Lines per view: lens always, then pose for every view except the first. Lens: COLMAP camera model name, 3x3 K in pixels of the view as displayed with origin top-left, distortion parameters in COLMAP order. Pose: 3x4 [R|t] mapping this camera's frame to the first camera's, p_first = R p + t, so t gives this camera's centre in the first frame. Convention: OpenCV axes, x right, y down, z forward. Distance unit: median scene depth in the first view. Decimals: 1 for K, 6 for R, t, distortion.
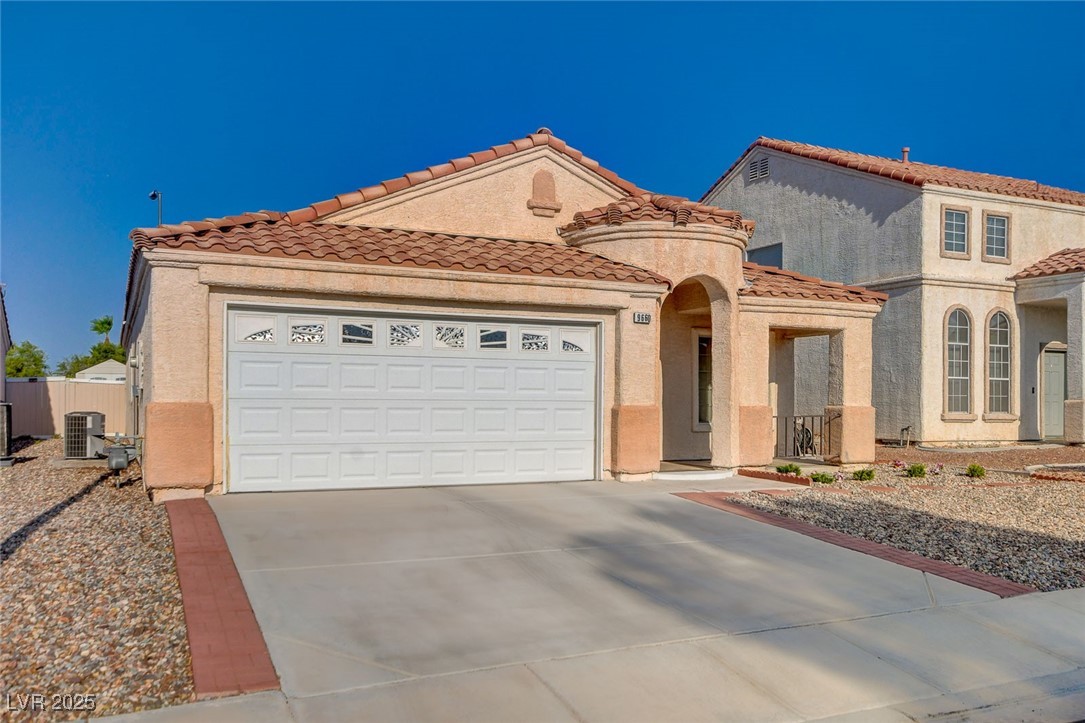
lens RADIAL K [[905.4, 0, 543.7], [0, 905.4, 381.0], [0, 0, 1]] dist [0.009259, 0.003777]
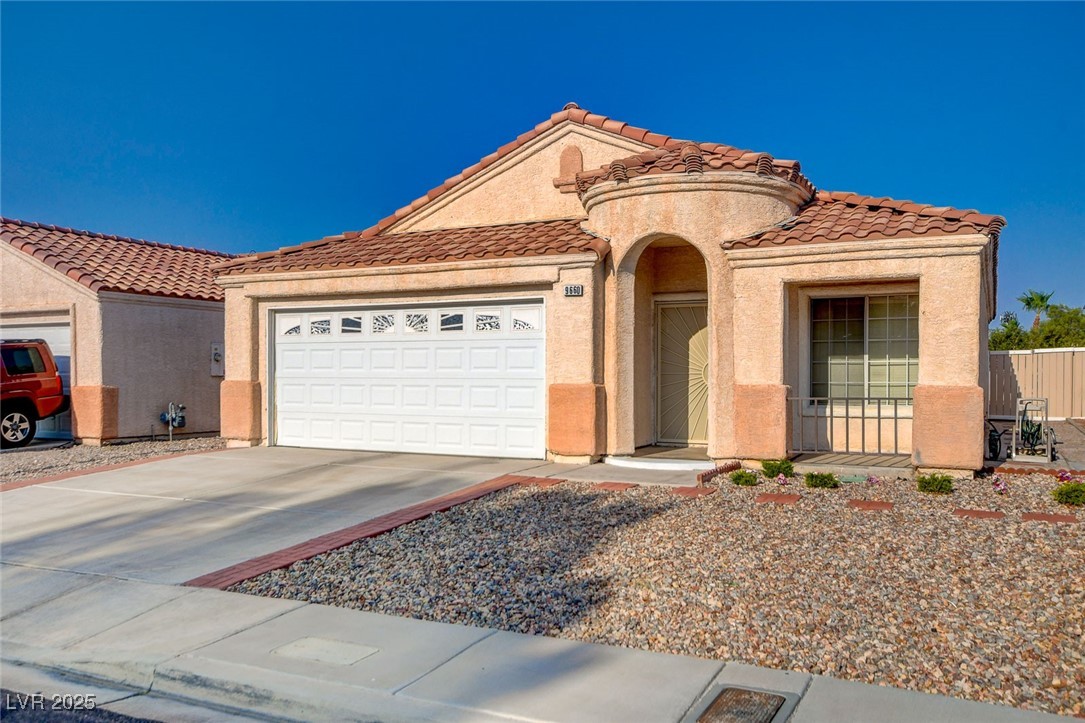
lens RADIAL K [[908.1, 0, 542.5], [0, 908.1, 361.5], [0, 0, 1]] dist [0.007118, 0.003091]
pose [[0.610244, -0.016042, -0.792051, 0.837828], [0.020355, 0.999782, -0.004566, 0.007781], [0.791952, -0.013335, 0.610438, 0.400969]]
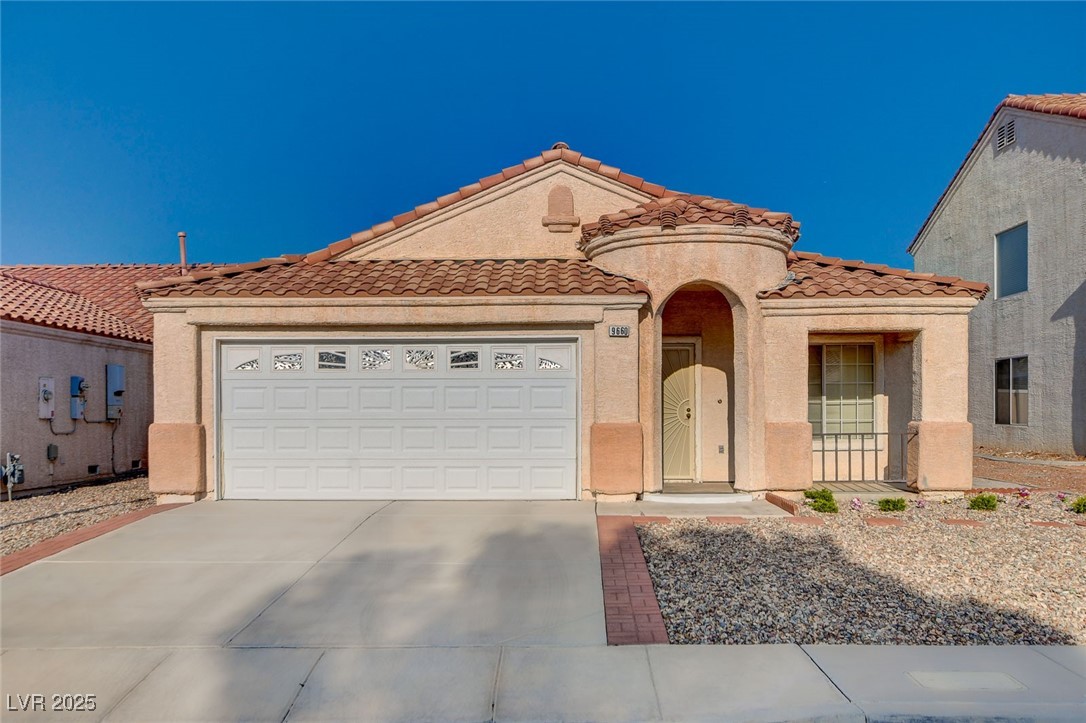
lens RADIAL K [[917.9, 0, 542.3], [0, 917.9, 399.7], [0, 0, 1]] dist [0.009818, 0.009378]
pose [[0.891341, -0.016179, -0.453045, 0.475158], [0.018878, 0.999821, 0.001435, -0.000485], [0.452940, -0.009831, 0.891487, 0.103196]]
